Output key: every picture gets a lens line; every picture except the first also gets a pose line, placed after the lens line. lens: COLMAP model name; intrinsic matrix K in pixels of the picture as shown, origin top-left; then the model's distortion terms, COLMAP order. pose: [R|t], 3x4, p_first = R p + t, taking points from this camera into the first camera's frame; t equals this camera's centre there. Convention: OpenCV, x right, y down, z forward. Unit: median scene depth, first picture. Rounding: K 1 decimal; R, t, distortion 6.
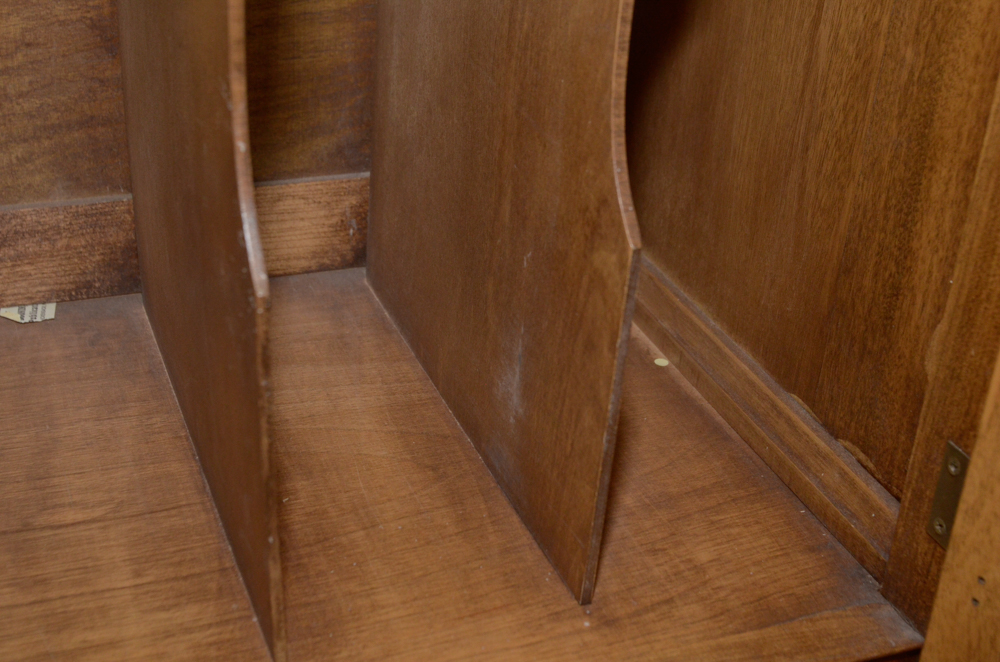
lens RADIAL K [[1444.5, 0, 500.0], [0, 1444.5, 331.0], [0, 0, 1]] dist [-0.011603, 0.161305]
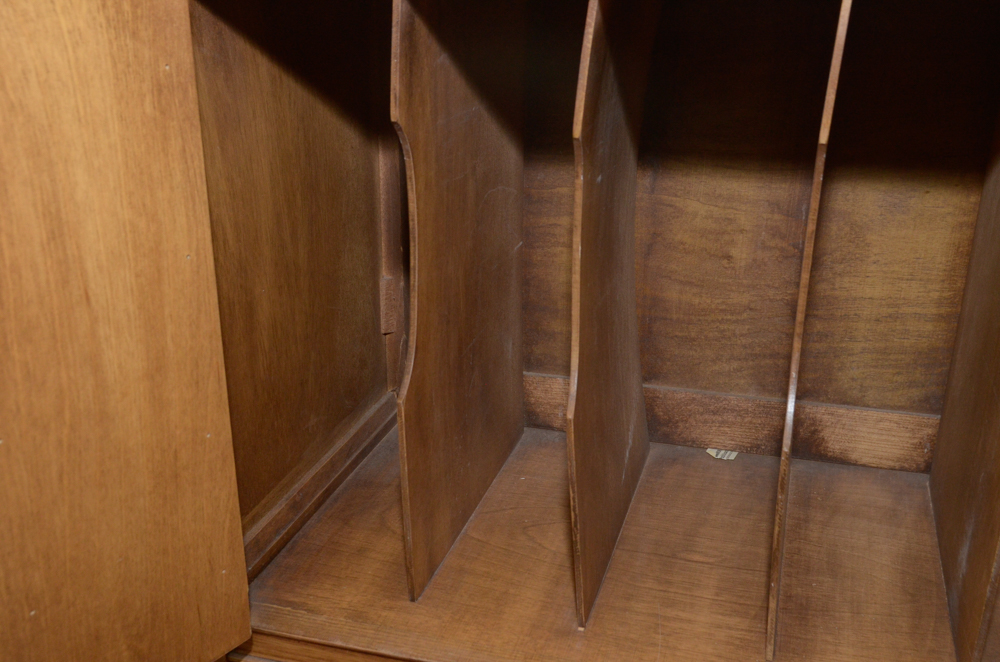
lens RADIAL K [[1065.4, 0, 500.0], [0, 1065.4, 331.0], [0, 0, 1]] dist [-0.042253, 0.030995]
pose [[0.789954, 0.148496, -0.594913, 0.228753], [-0.248043, 0.964692, -0.088567, 0.026579], [0.560756, 0.217528, 0.798895, -0.246170]]
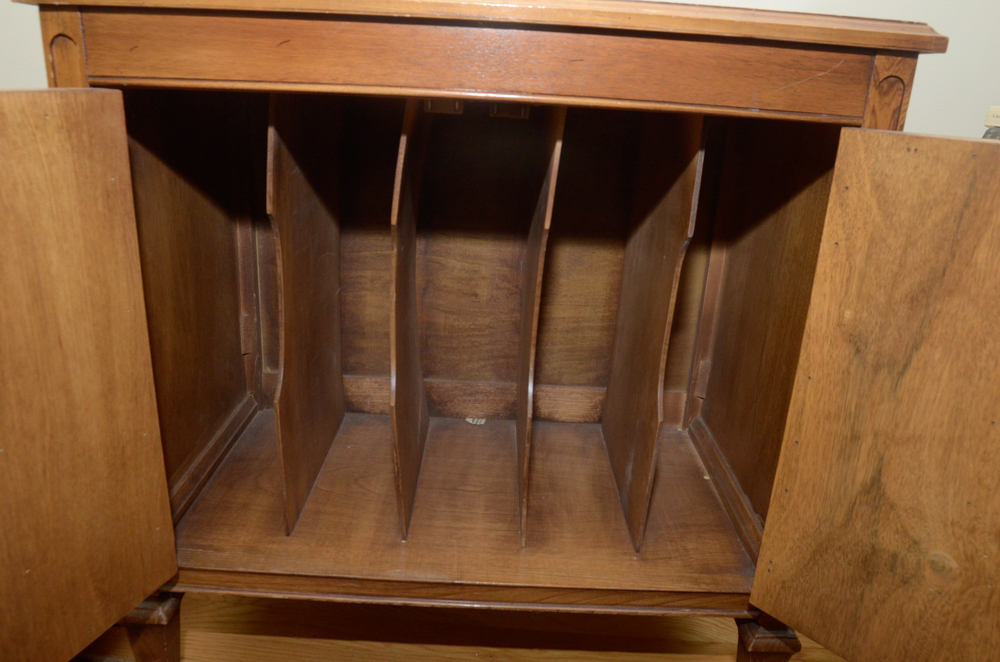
lens RADIAL K [[733.0, 0, 500.0], [0, 733.0, 331.0], [0, 0, 1]] dist [-0.091990, 0.040933]
pose [[0.932087, 0.106585, -0.346197, 0.196725], [-0.170362, 0.972421, -0.159292, 0.037497], [0.319671, 0.207453, 0.924539, -0.338496]]
